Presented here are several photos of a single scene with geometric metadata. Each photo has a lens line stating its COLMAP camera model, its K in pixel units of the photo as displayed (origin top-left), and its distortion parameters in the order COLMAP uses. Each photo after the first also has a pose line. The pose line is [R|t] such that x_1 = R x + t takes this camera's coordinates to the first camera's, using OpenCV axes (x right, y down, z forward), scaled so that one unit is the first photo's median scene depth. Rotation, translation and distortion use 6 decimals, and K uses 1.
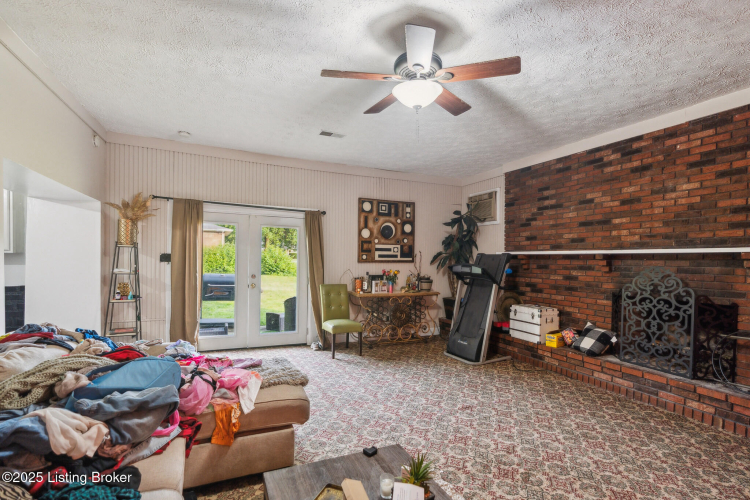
lens RADIAL K [[352.8, 0, 375.3], [0, 352.8, 260.6], [0, 0, 1]] dist [-0.001351, 0.000087]
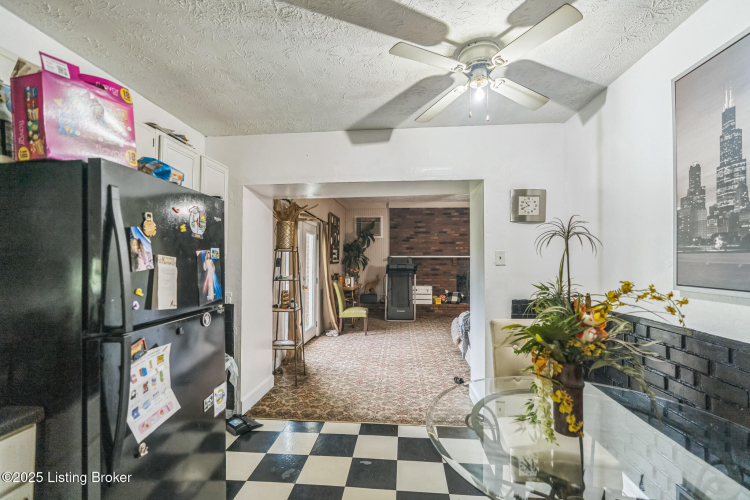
lens RADIAL K [[342.5, 0, 373.1], [0, 342.5, 255.2], [0, 0, 1]] dist [-0.001972, 0.000201]
pose [[0.493129, 0.003455, 0.869950, -1.312654], [0.007881, 0.999933, -0.008438, -0.017549], [-0.869921, 0.011017, 0.493069, 0.353995]]
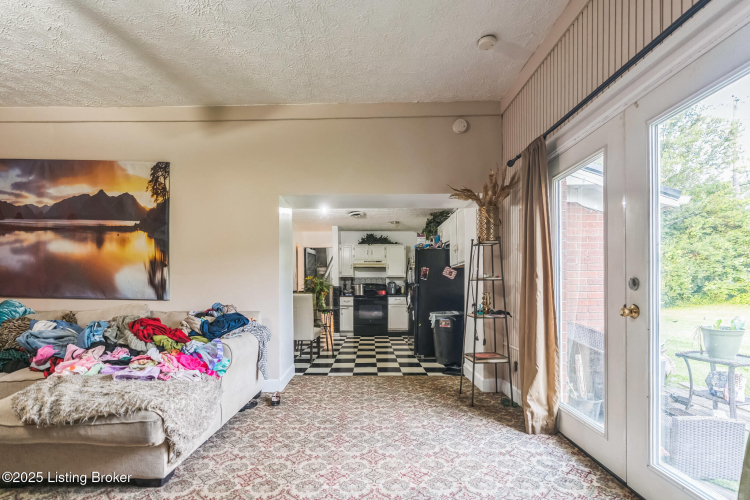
lens RADIAL K [[357.6, 0, 369.4], [0, 357.6, 291.0], [0, 0, 1]] dist [0.000902, 0.000310]
pose [[-0.416577, -0.006484, -0.909077, 0.086785], [-0.003656, 0.999978, -0.005458, 0.062523], [0.909093, 0.001050, -0.416592, 1.052644]]
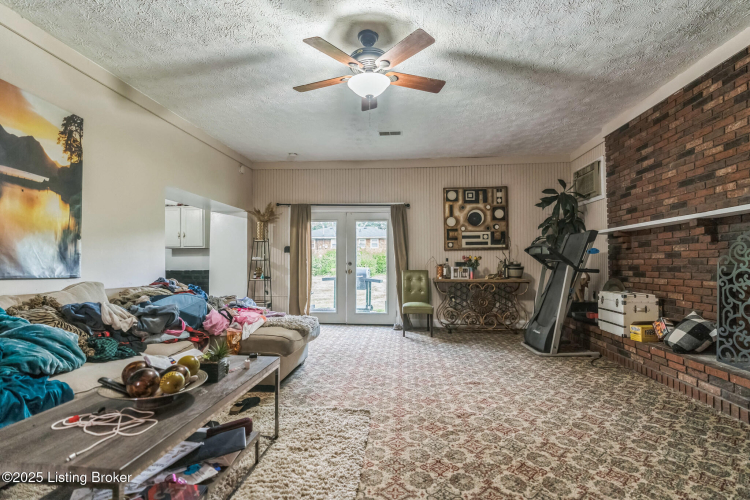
lens RADIAL K [[351.3, 0, 373.8], [0, 351.3, 254.8], [0, 0, 1]] dist [-0.000615, 0.000756]
pose [[0.868114, -0.028510, -0.495546, 0.369217], [0.013342, 0.999329, -0.034122, 0.066592], [0.496186, 0.023010, 0.867911, 0.008260]]
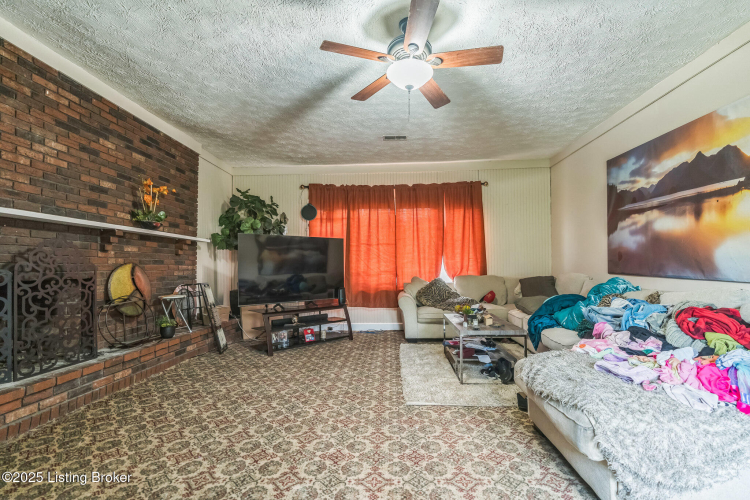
lens RADIAL K [[352.8, 0, 375.3], [0, 352.8, 260.6], [0, 0, 1]] dist [-0.001351, 0.000087]
pose [[-0.885892, -0.001448, 0.463890, -0.151936], [-0.008654, 0.999873, -0.013405, 0.056063], [-0.463812, -0.015889, -0.885791, 1.053936]]
